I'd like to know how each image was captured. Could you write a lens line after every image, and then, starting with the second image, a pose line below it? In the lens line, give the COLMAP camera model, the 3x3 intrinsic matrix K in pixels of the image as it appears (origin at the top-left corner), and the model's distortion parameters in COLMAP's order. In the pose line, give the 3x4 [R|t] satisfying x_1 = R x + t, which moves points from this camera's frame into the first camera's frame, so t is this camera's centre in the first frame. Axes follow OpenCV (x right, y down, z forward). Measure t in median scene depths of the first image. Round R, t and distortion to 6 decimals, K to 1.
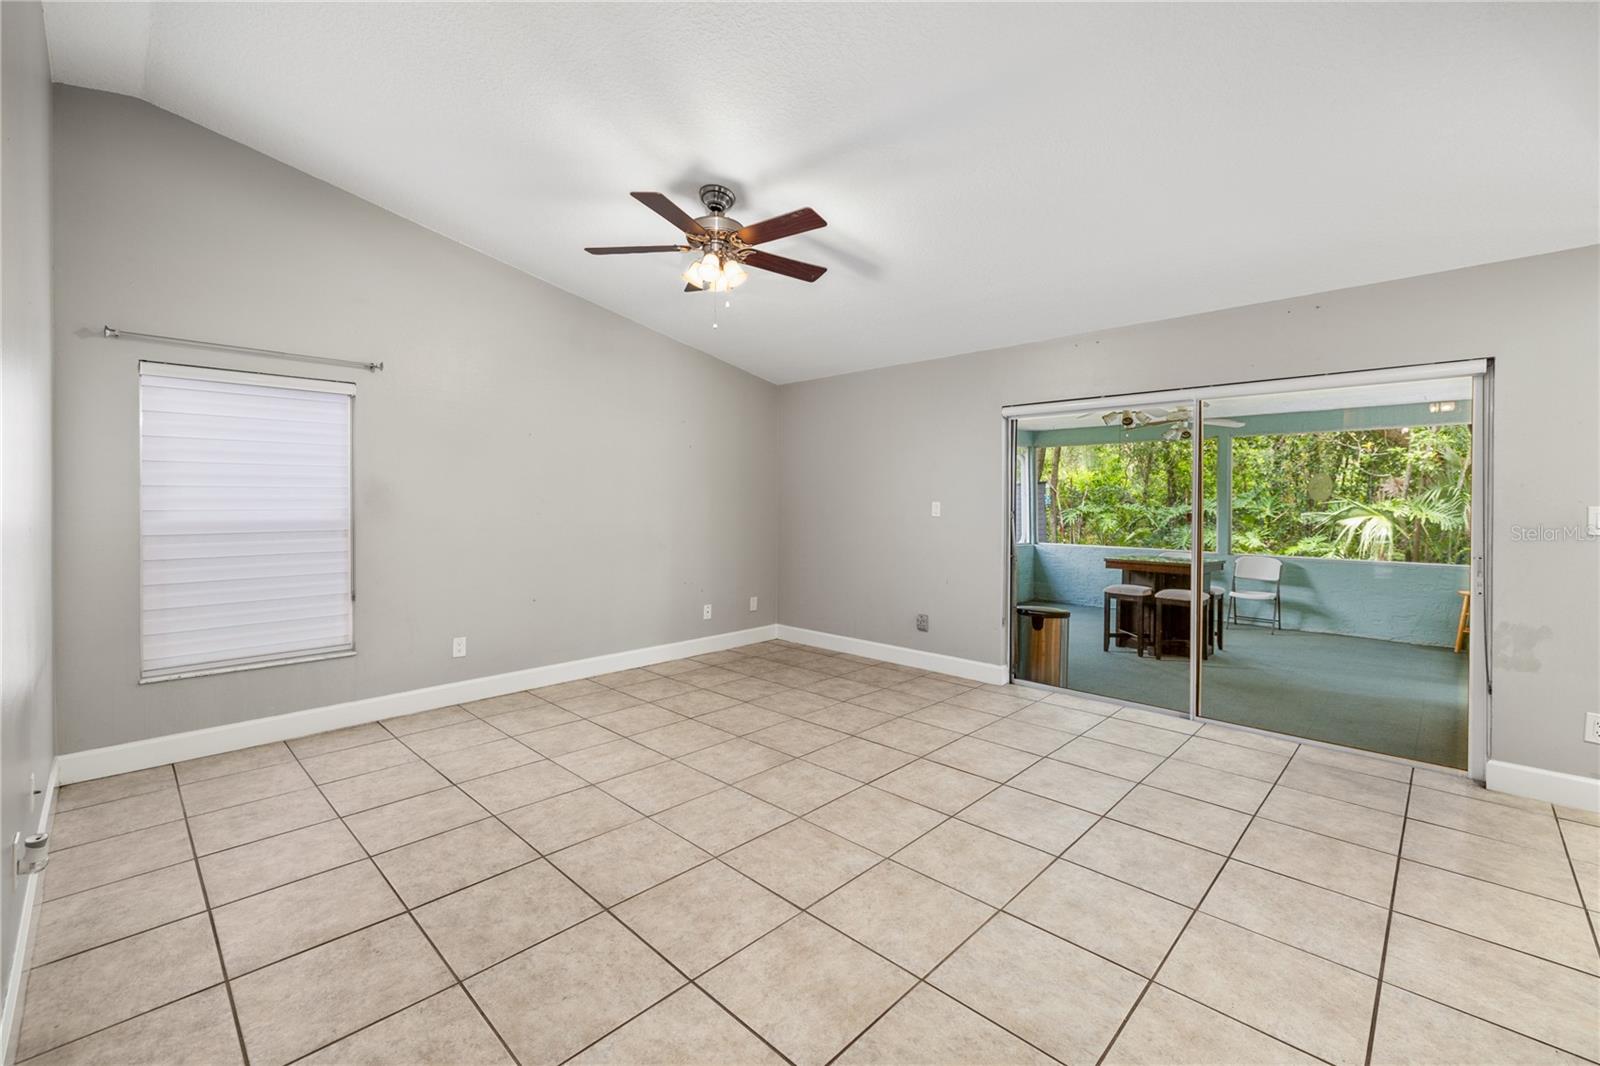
lens RADIAL K [[675.9, 0, 791.1], [0, 675.9, 505.7], [0, 0, 1]] dist [0.001930, 0.000185]
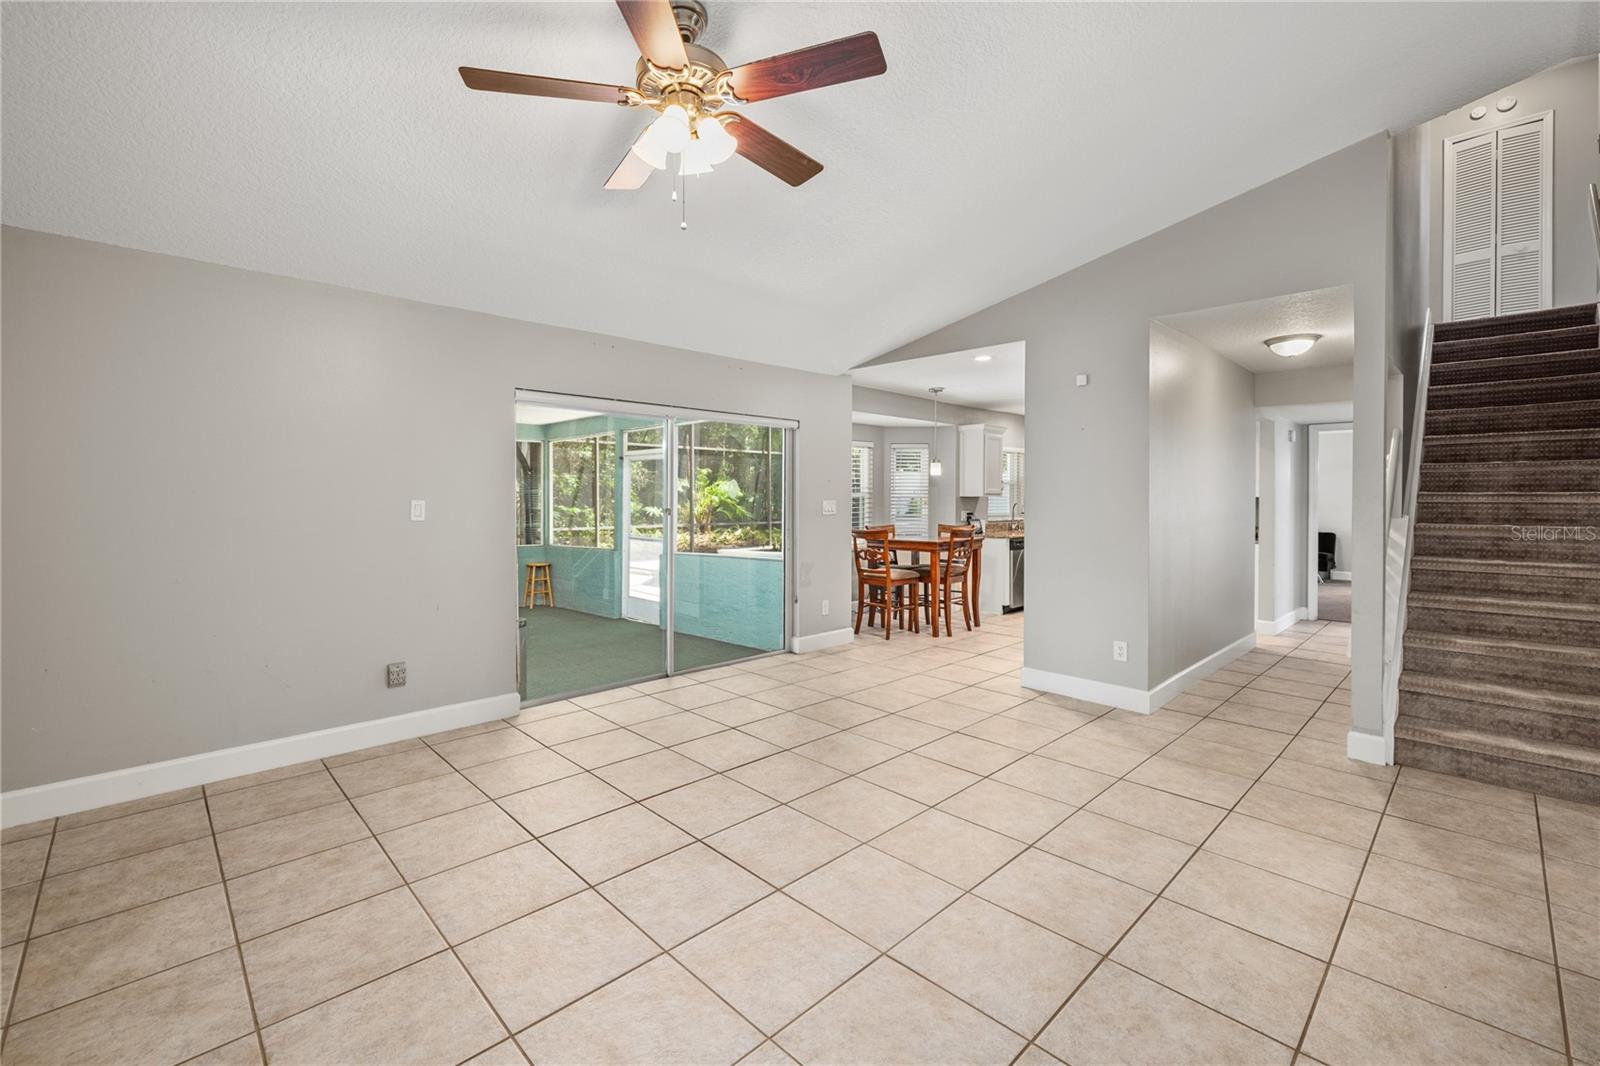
lens RADIAL K [[675.9, 0, 791.1], [0, 675.9, 505.7], [0, 0, 1]] dist [0.001930, 0.000185]
pose [[0.028888, -0.015627, 0.999460, -0.977081], [0.007306, 0.999854, 0.015422, -0.016341], [-0.999556, 0.006857, 0.028998, 1.154034]]
